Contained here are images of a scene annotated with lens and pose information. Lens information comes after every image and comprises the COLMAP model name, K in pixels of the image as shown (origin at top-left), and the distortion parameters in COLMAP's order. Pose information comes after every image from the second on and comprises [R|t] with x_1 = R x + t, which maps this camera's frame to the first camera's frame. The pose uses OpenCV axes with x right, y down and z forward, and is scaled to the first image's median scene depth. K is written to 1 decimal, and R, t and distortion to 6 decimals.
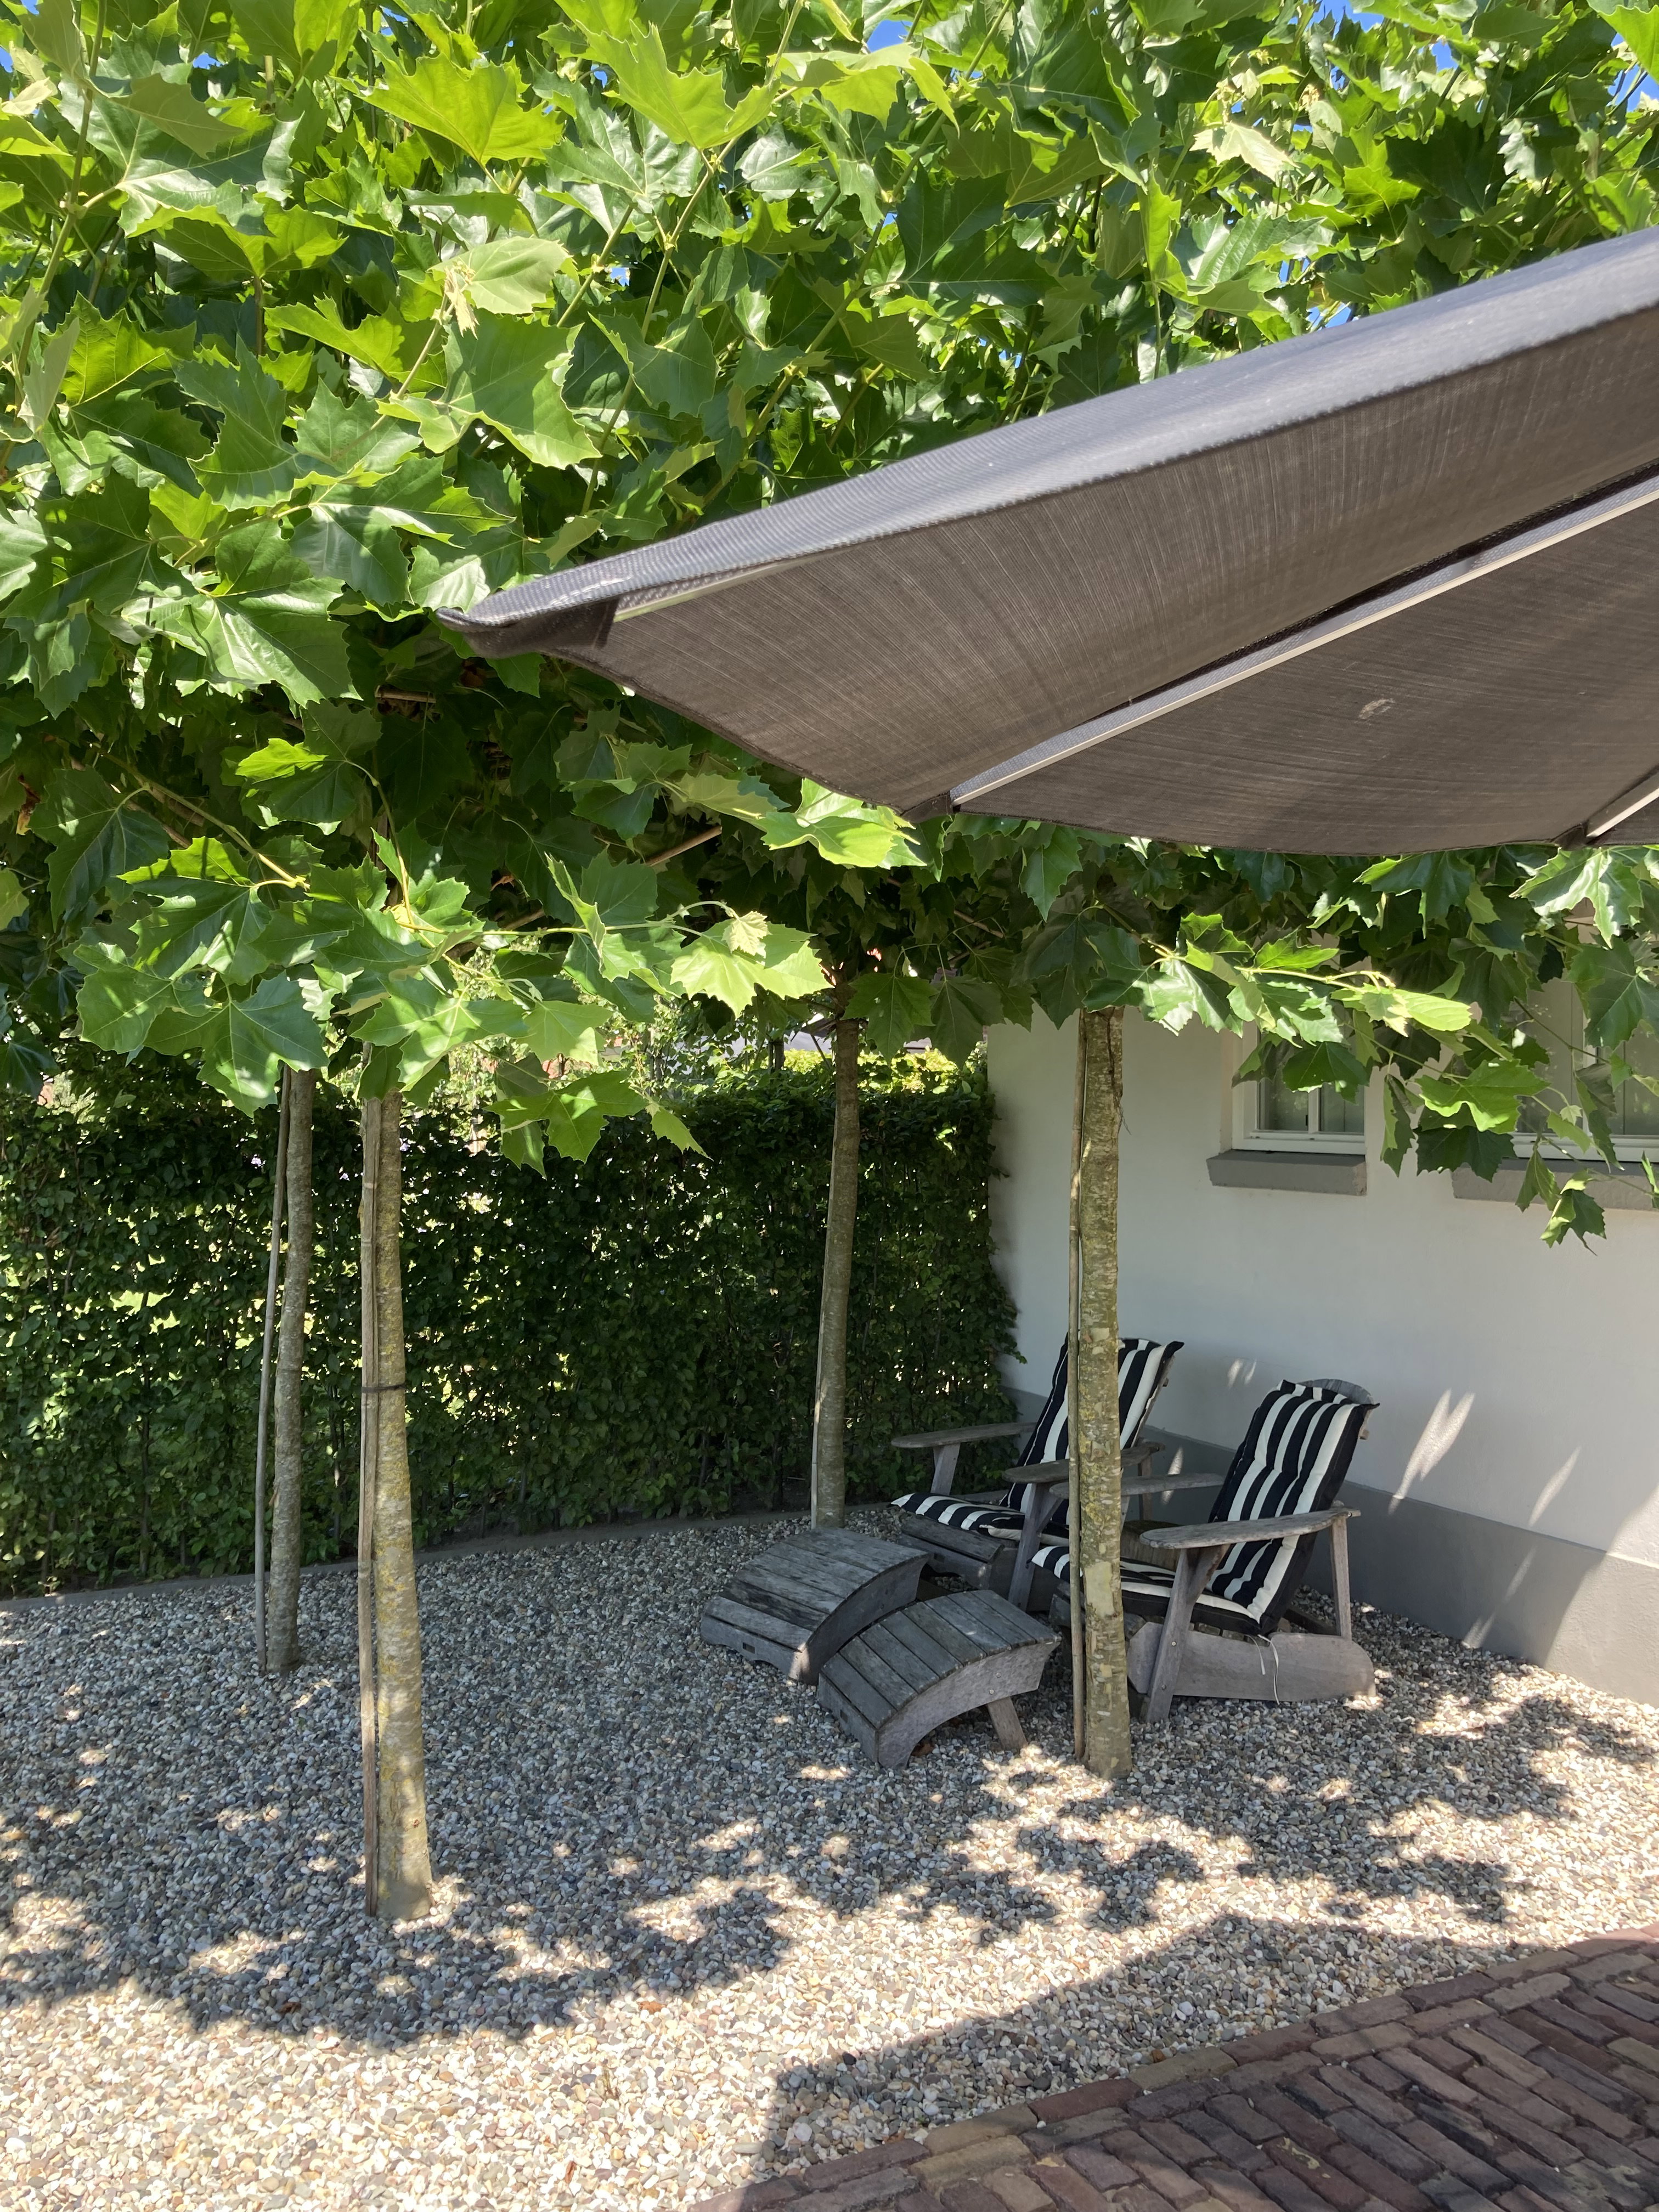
lens RADIAL K [[1876.0, 0, 829.5], [0, 1876.0, 1106.0], [0, 0, 1]] dist [0.021689, 0.008424]
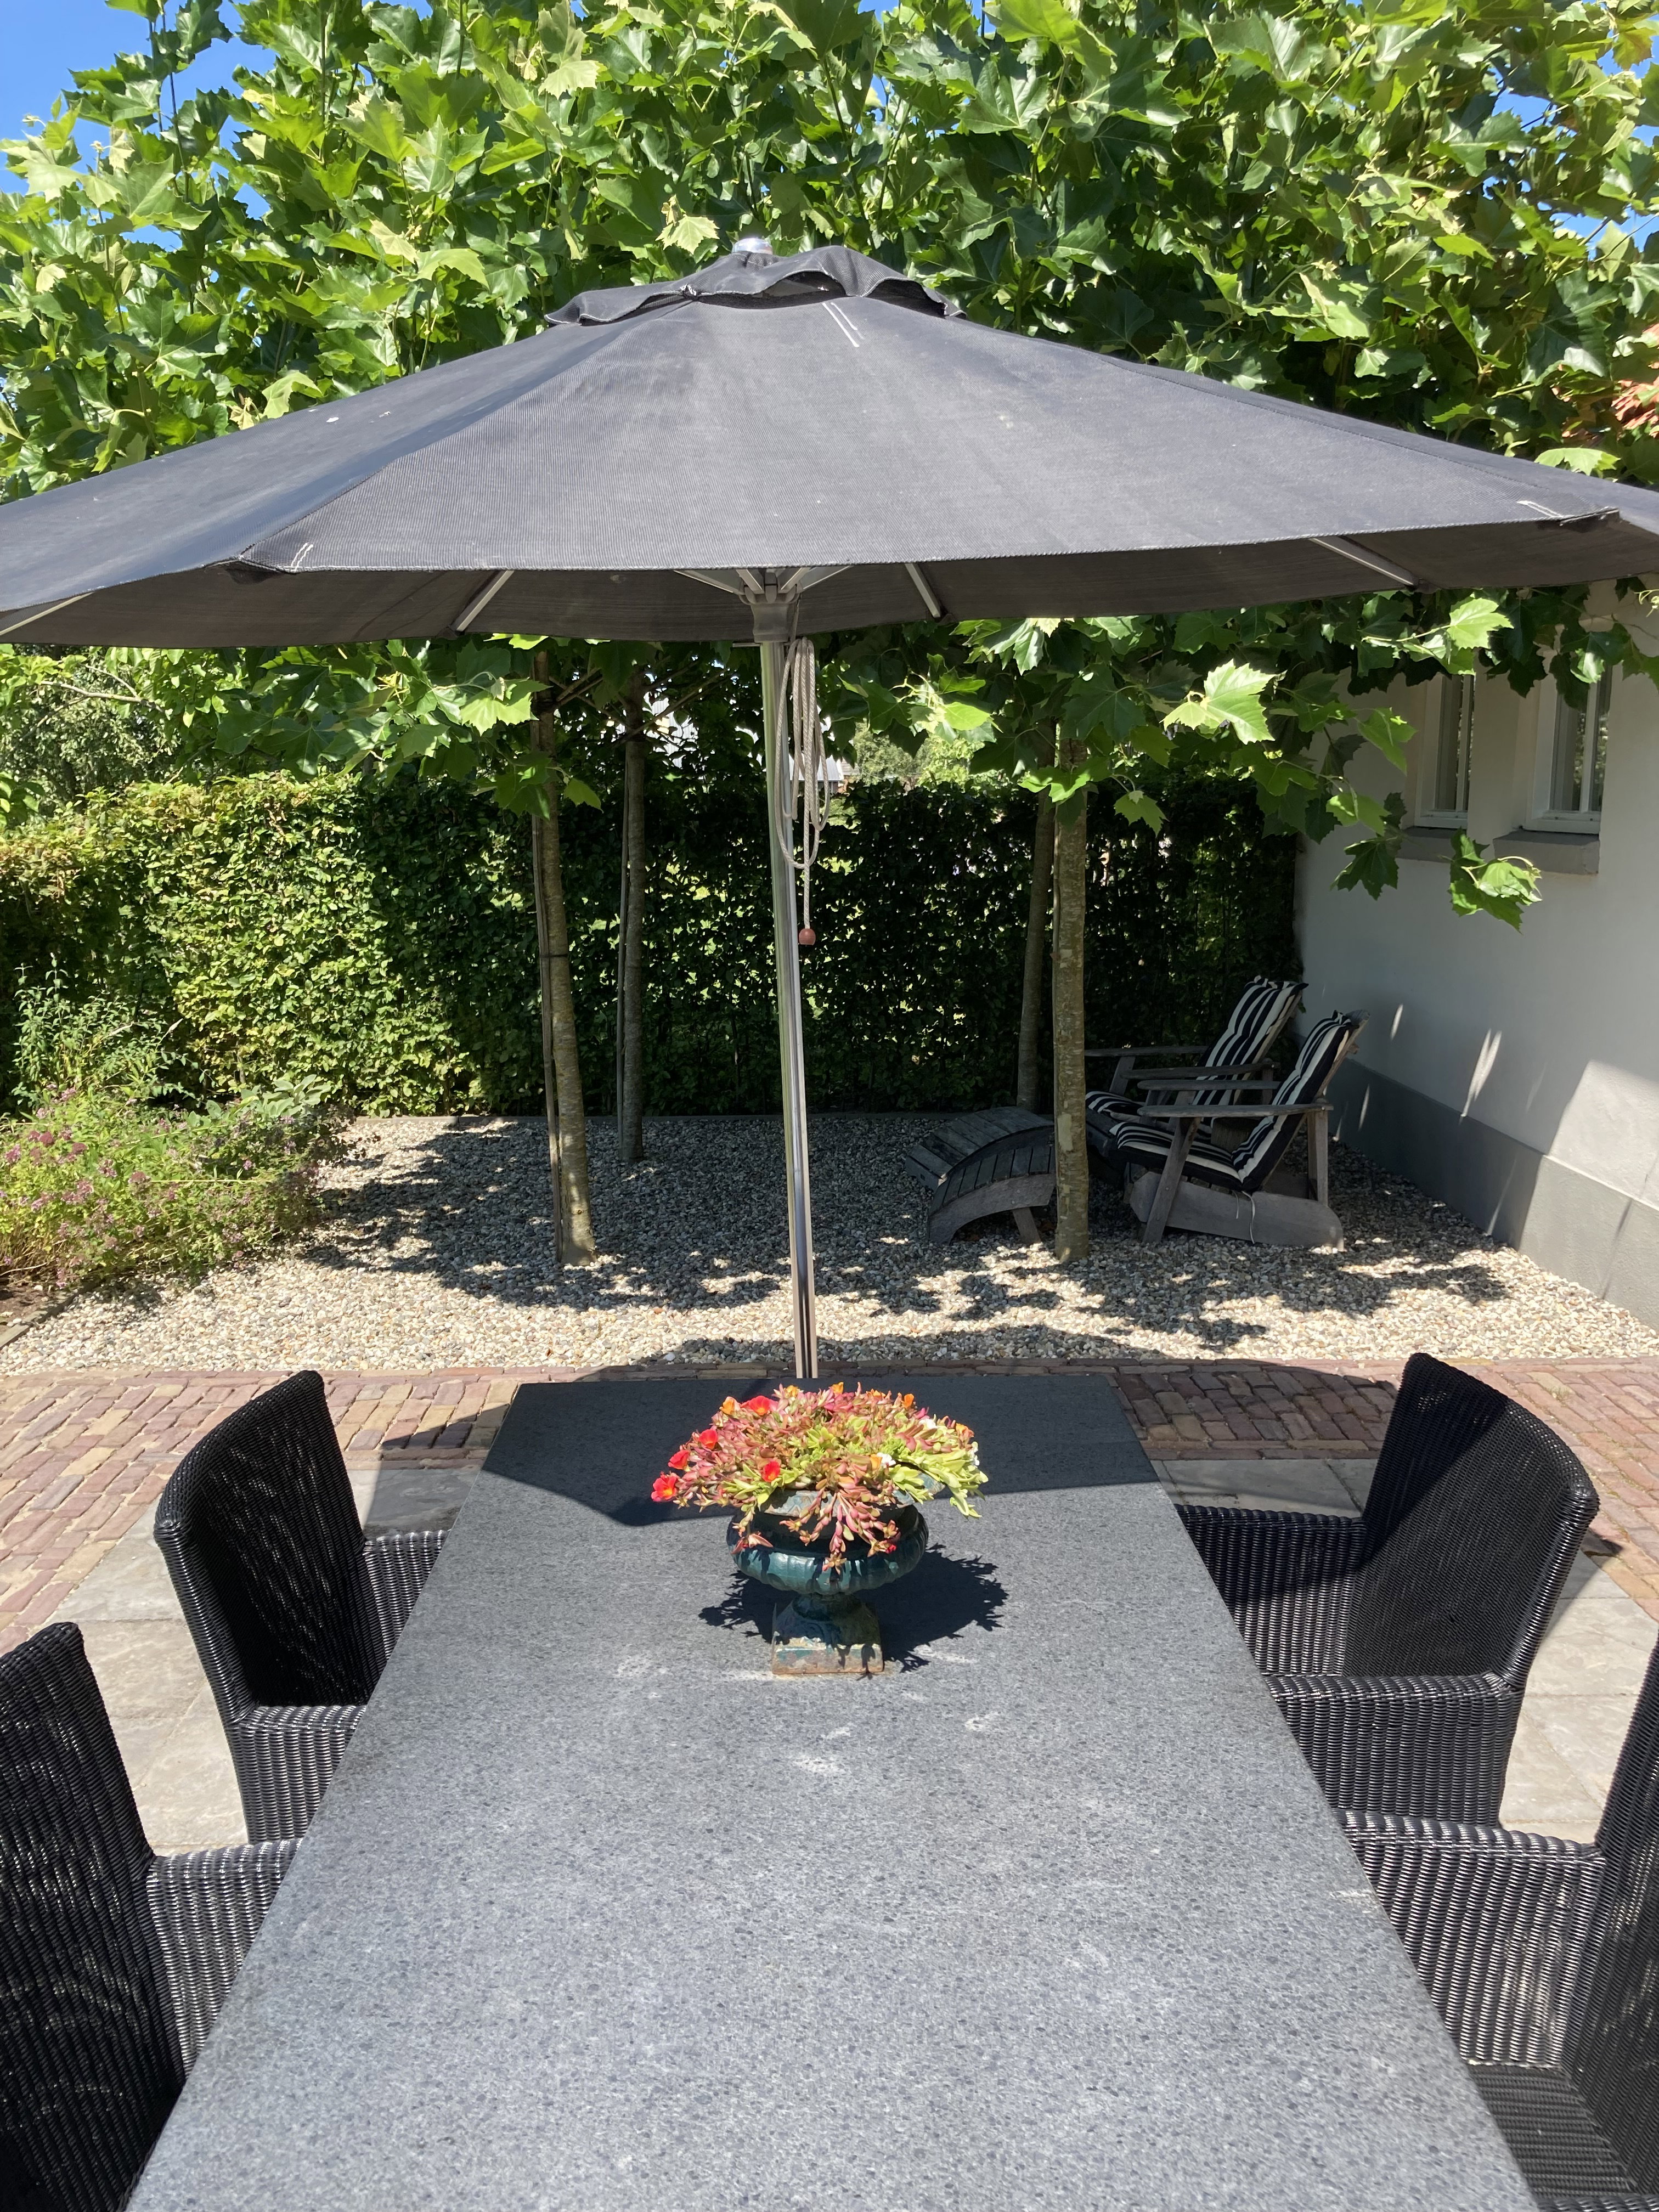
lens RADIAL K [[1876.0, 0, 829.5], [0, 1876.0, 1106.0], [0, 0, 1]] dist [0.021689, 0.008424]
pose [[0.910311, 0.074611, -0.407146, 0.571915], [-0.007387, 0.986392, 0.164244, 0.005394], [0.413860, -0.146506, 0.898474, -0.354437]]
